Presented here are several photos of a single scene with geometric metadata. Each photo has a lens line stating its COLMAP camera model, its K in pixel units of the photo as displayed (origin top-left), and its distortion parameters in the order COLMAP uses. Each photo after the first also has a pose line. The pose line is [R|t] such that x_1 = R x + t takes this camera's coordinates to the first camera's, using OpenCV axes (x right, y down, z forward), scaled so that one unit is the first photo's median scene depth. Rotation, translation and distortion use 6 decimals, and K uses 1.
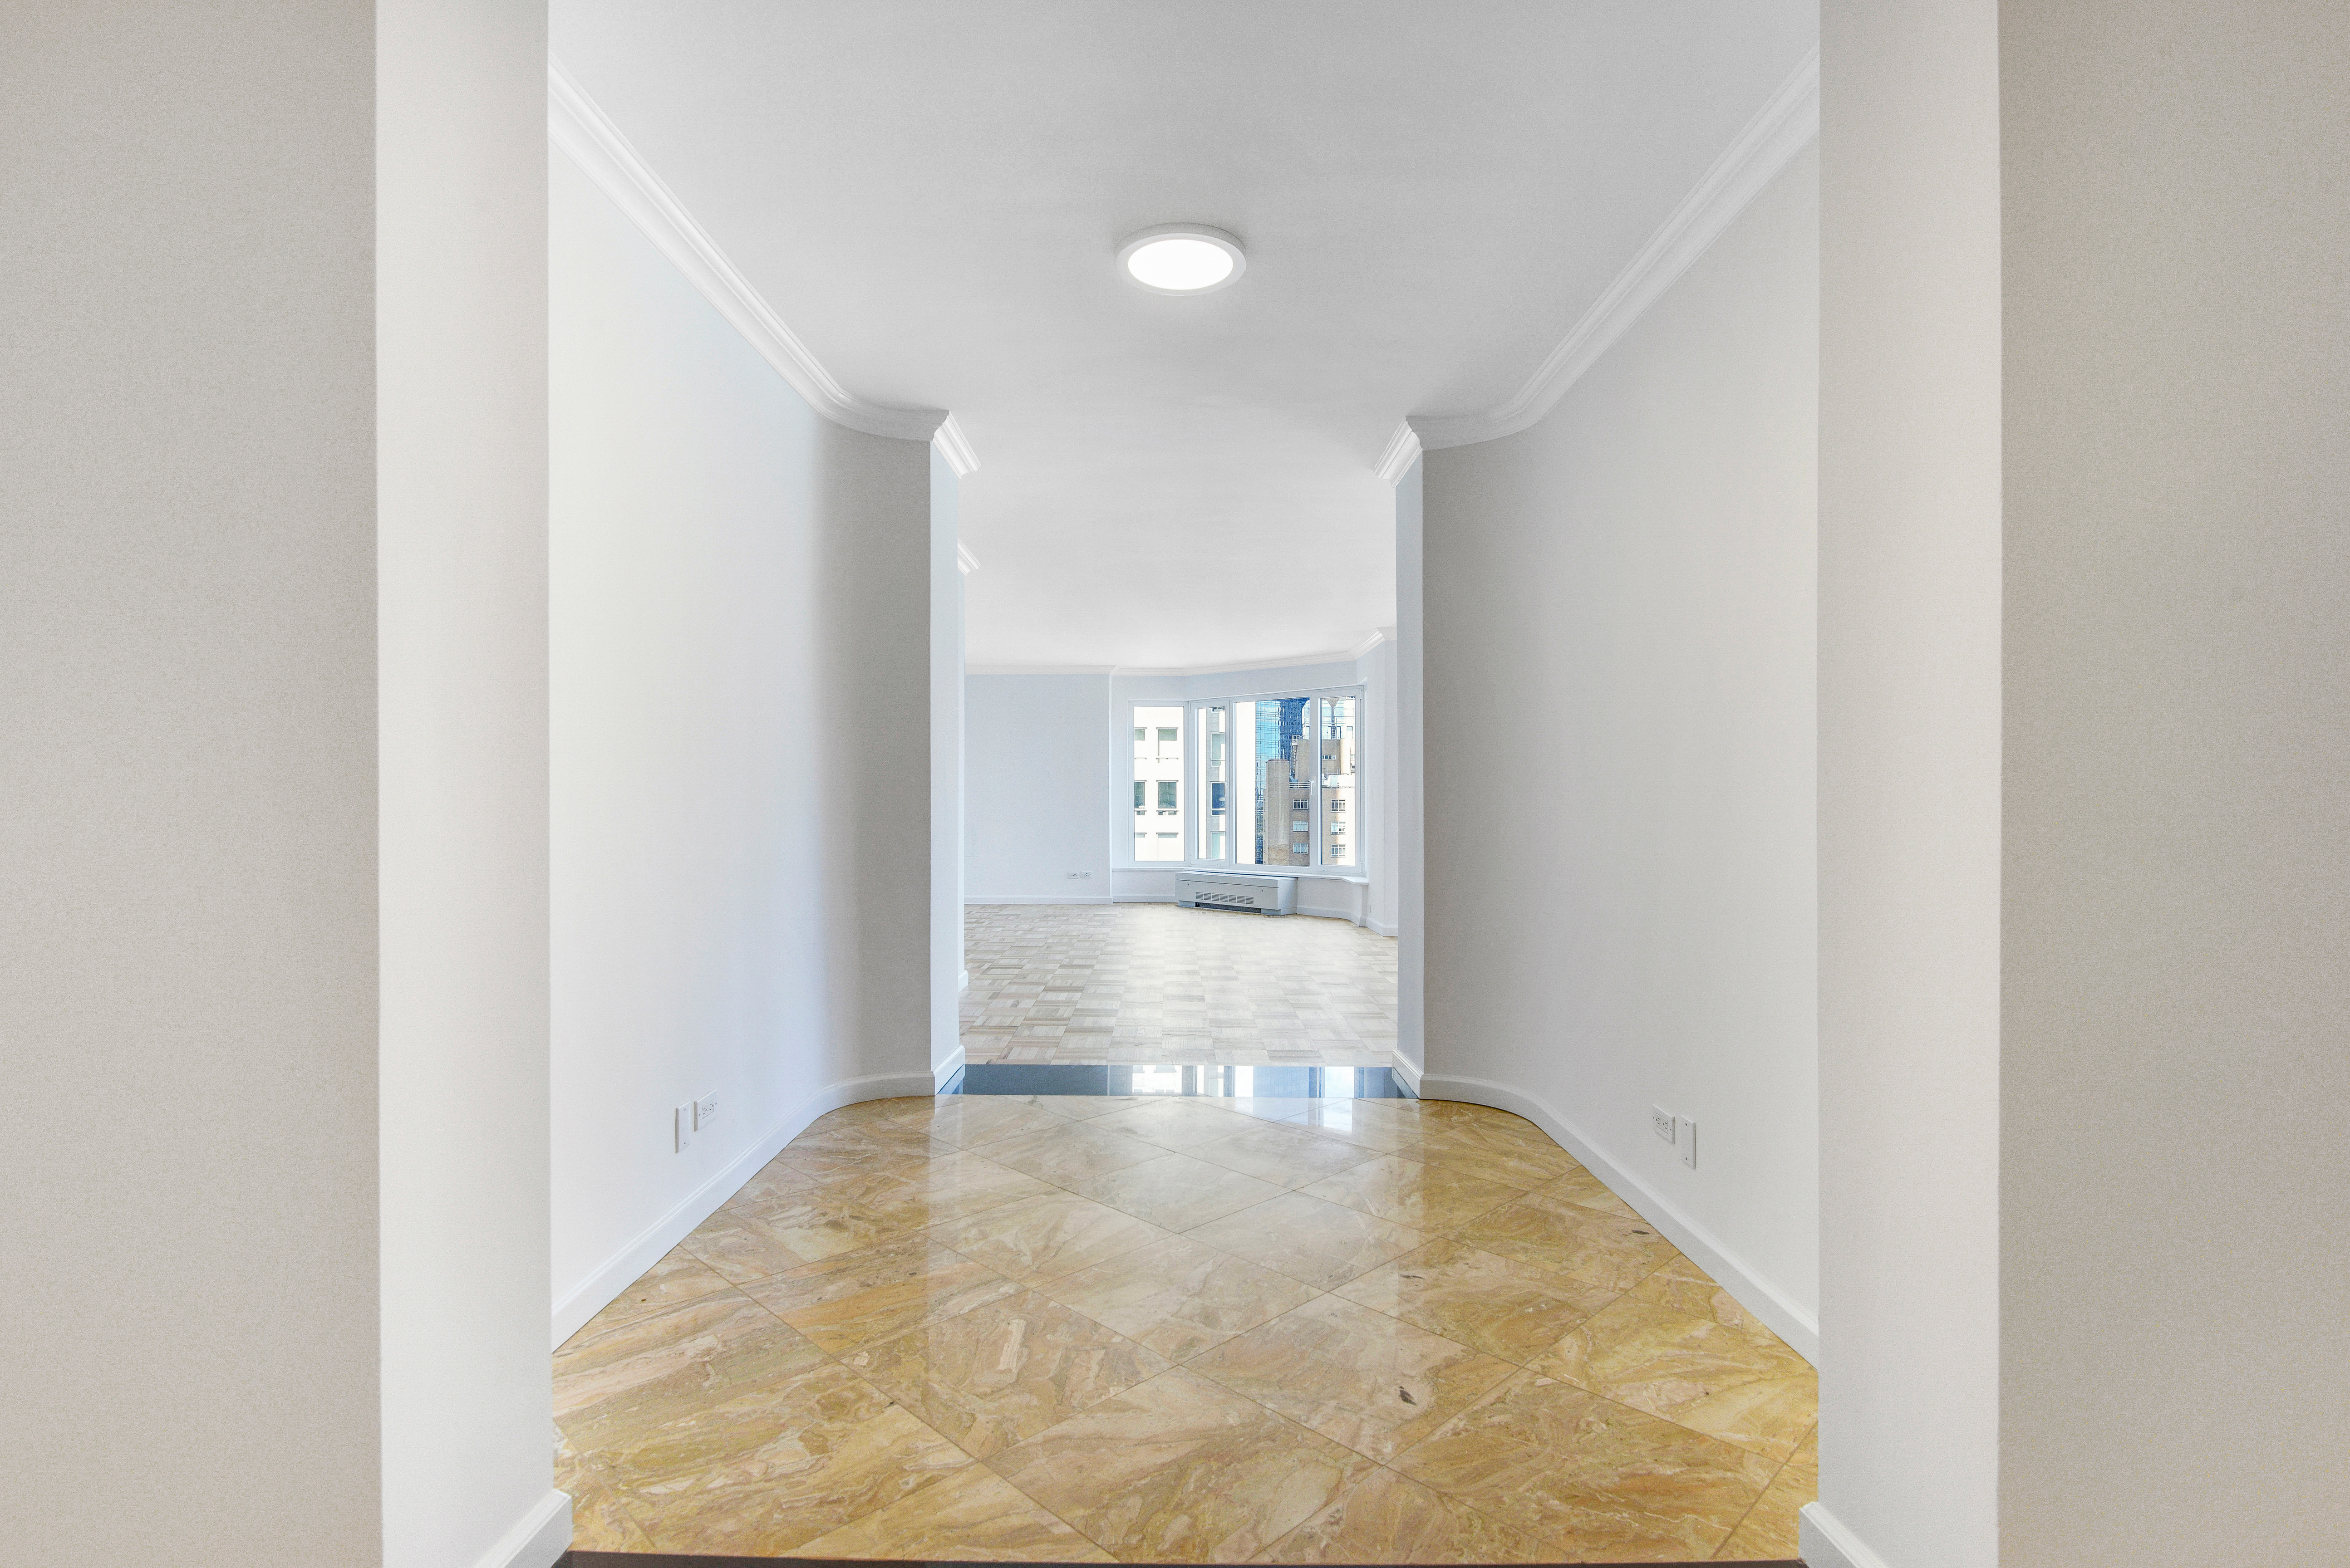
lens RADIAL K [[1116.3, 0, 1155.7], [0, 1116.3, 795.2], [0, 0, 1]] dist [0.063214, -0.005916]
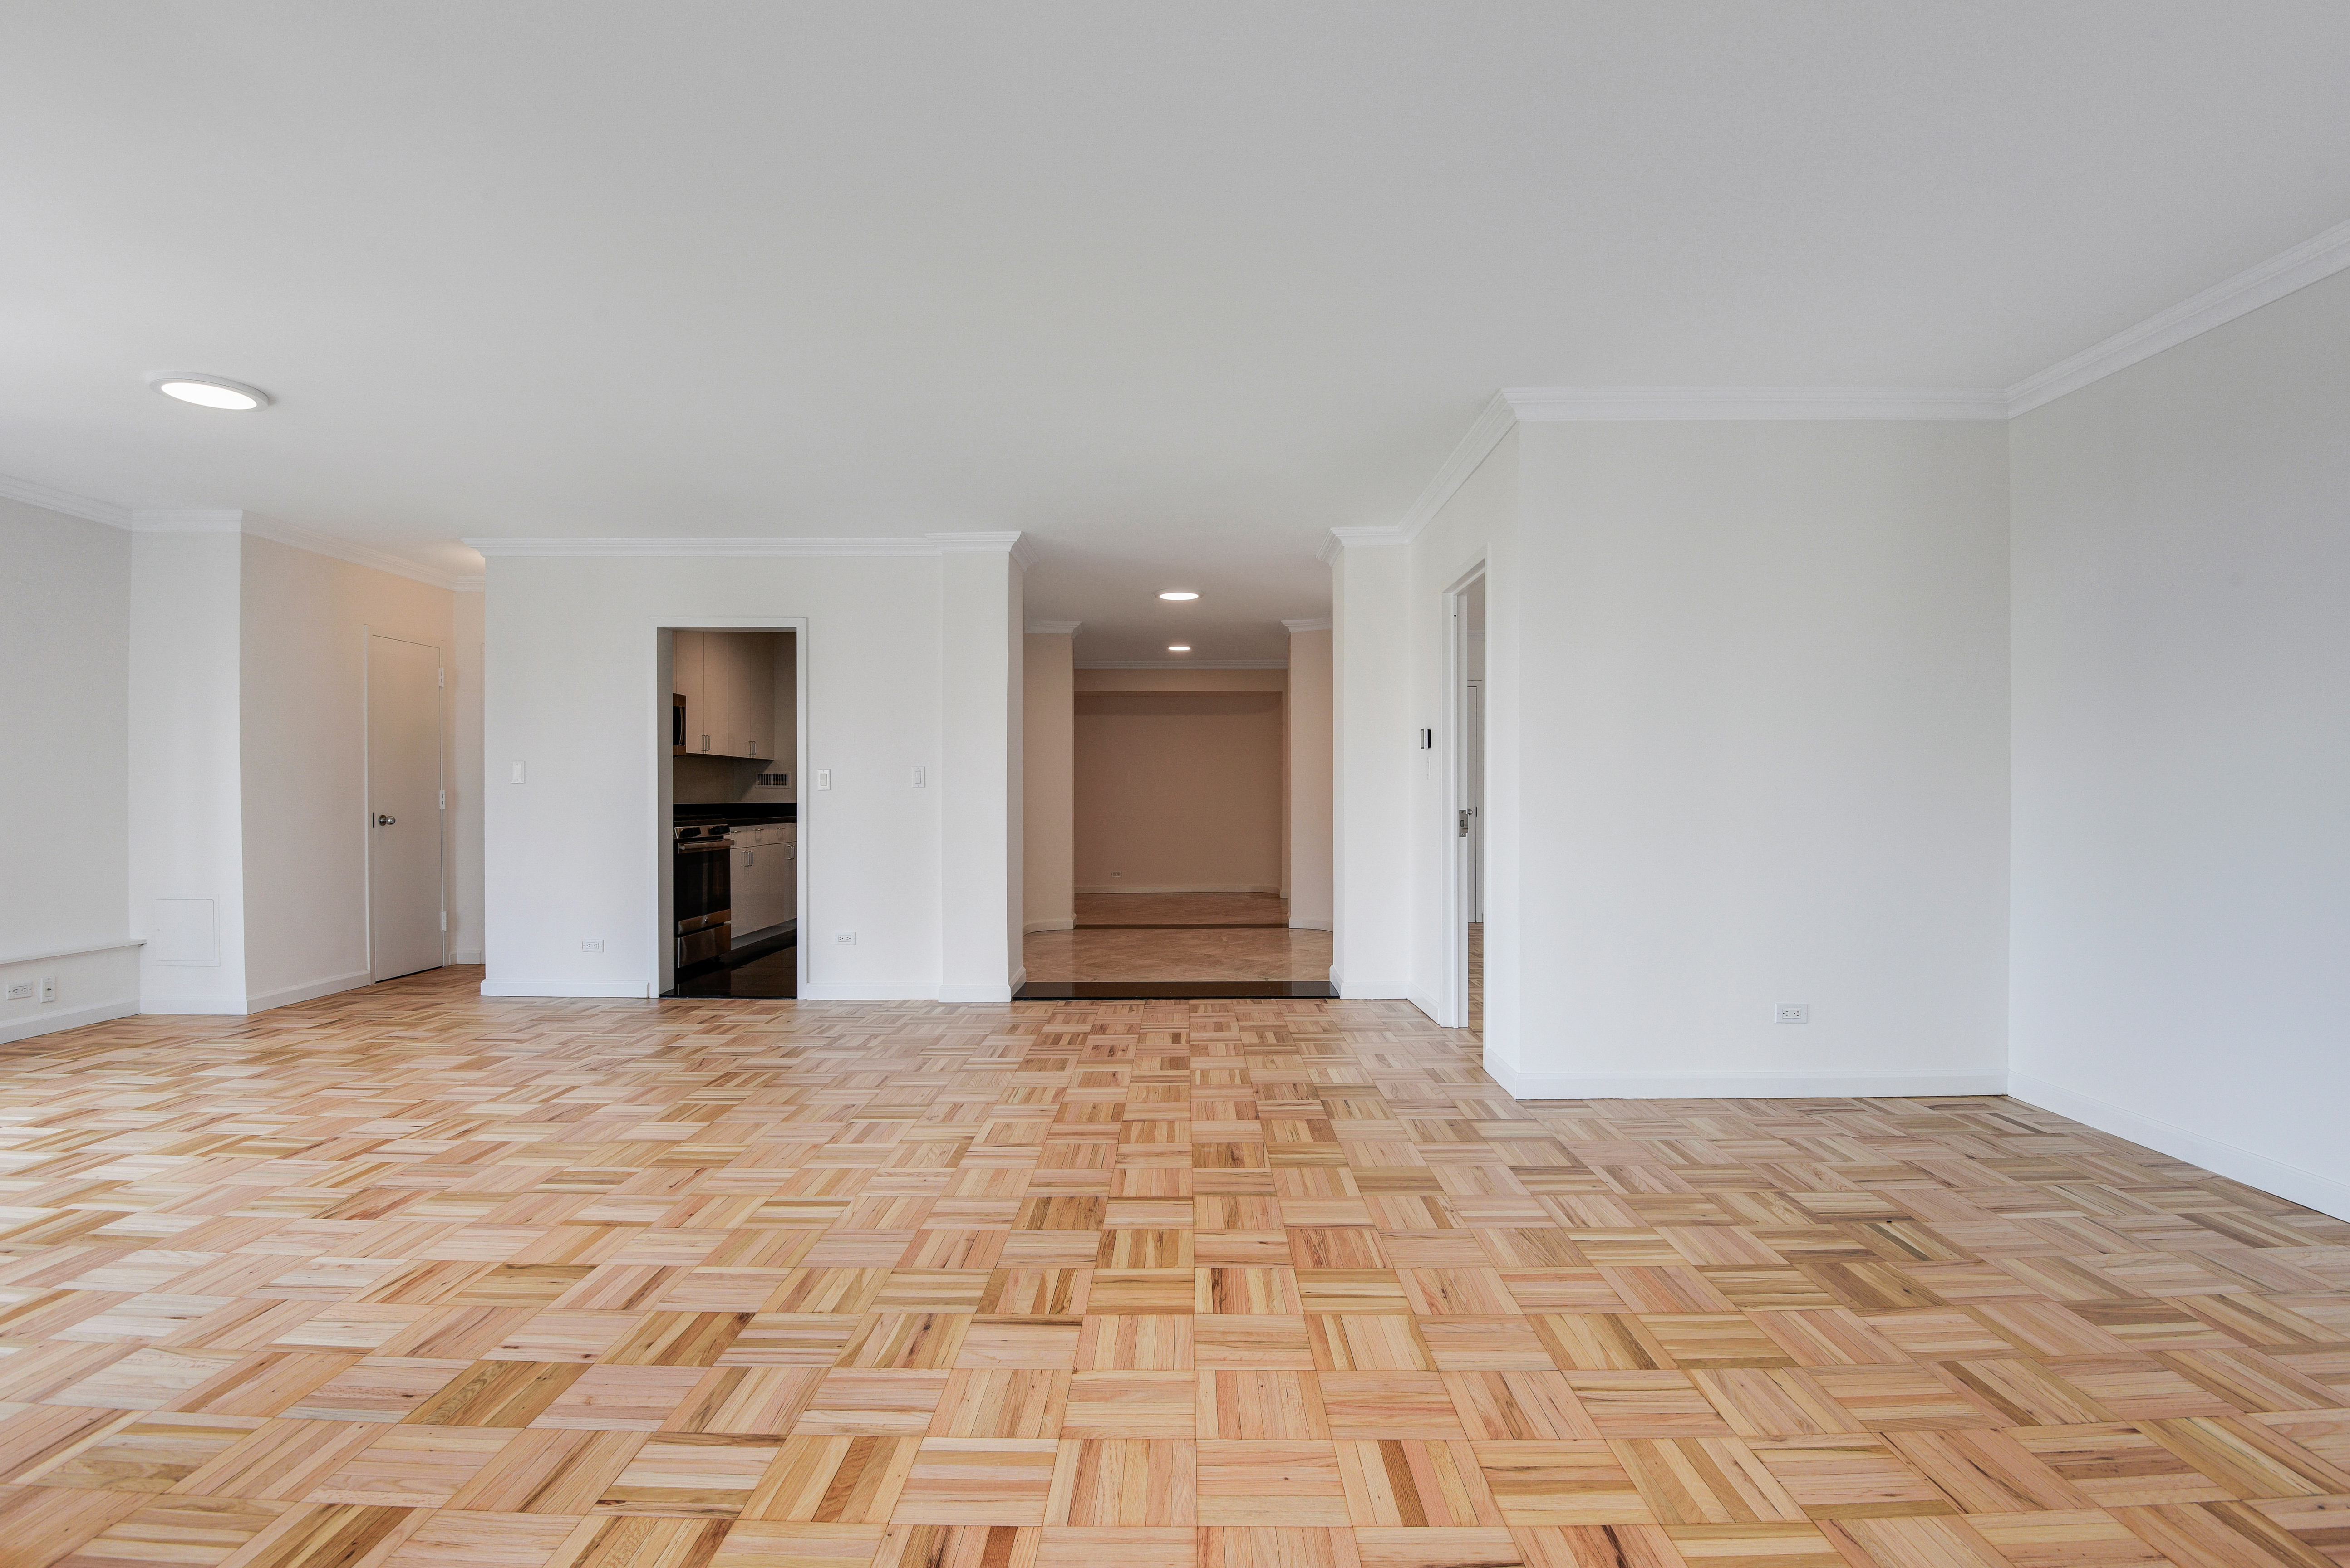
lens RADIAL K [[1112.5, 0, 1181.2], [0, 1112.5, 812.2], [0, 0, 1]] dist [-0.013411, -0.018850]
pose [[-0.999946, -0.000010, -0.010413, 0.051225], [-0.000130, 0.999934, 0.011446, 0.023639], [0.010412, 0.011447, -0.999880, 4.269167]]
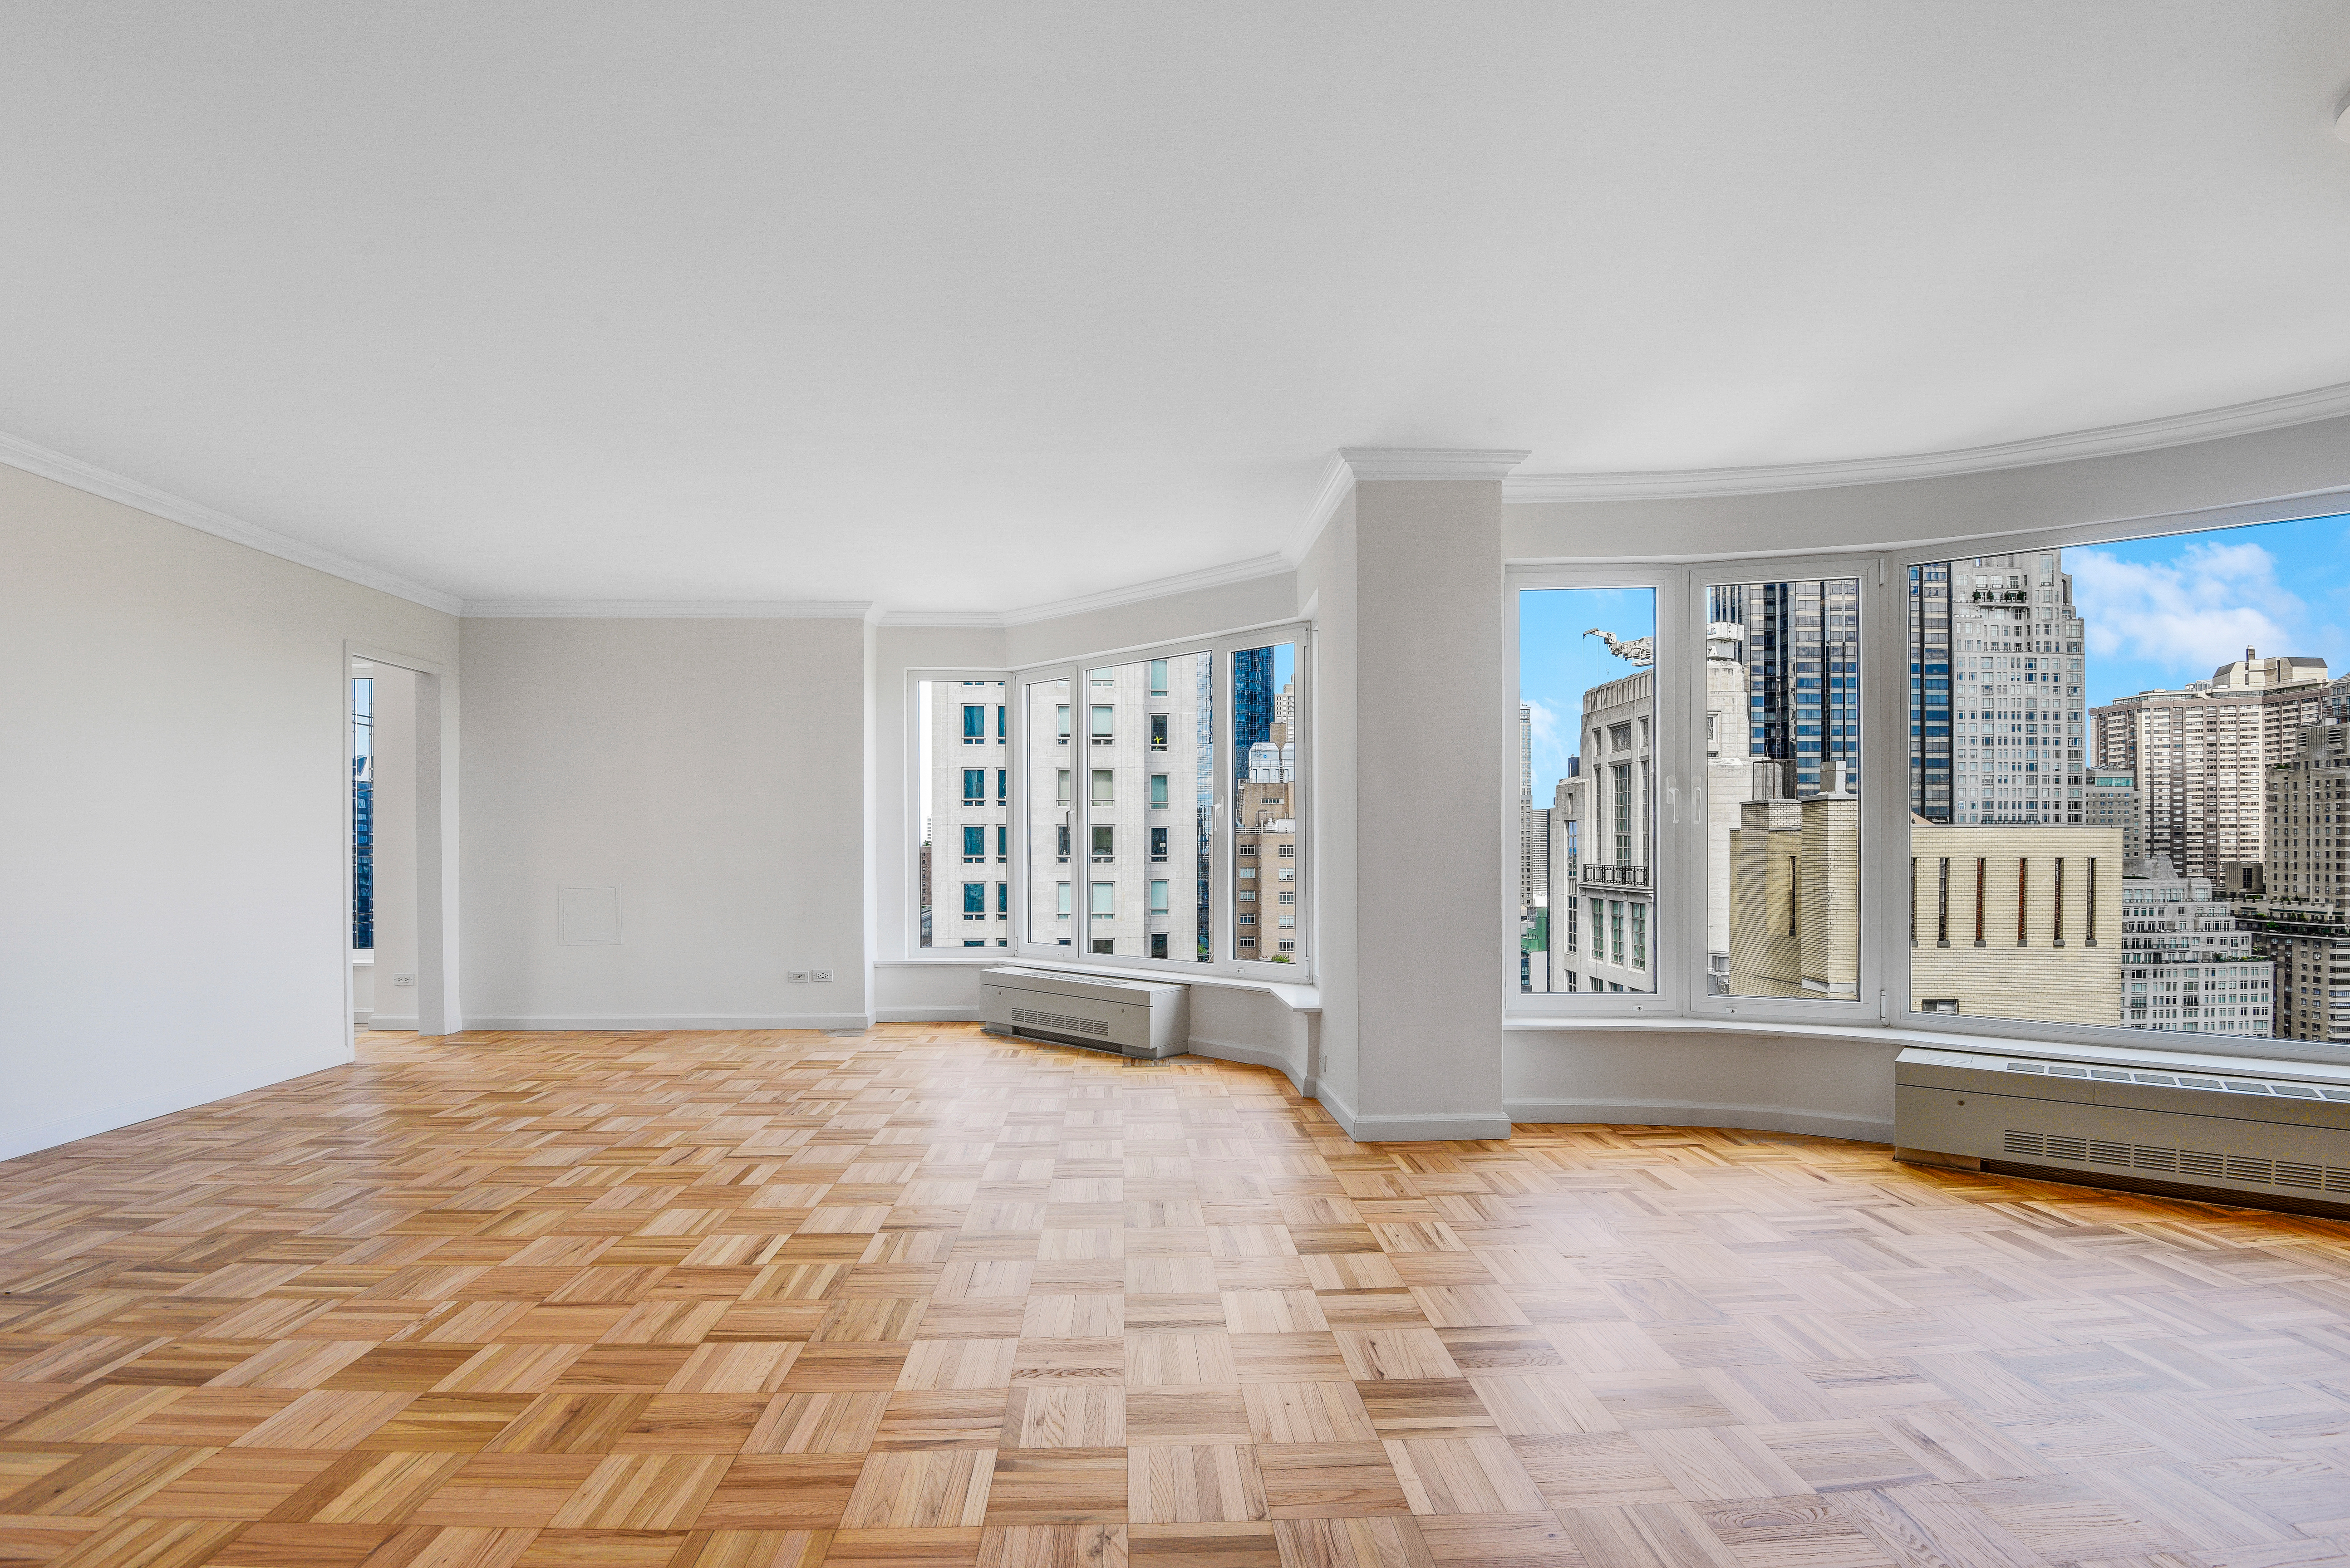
lens RADIAL K [[1129.5, 0, 1176.2], [0, 1129.5, 841.8], [0, 0, 1]] dist [-0.021178, -0.015148]
pose [[0.997901, -0.001745, 0.064737, 0.379721], [0.001694, 0.999998, 0.000846, 0.018719], [-0.064738, -0.000735, 0.997902, 2.043515]]
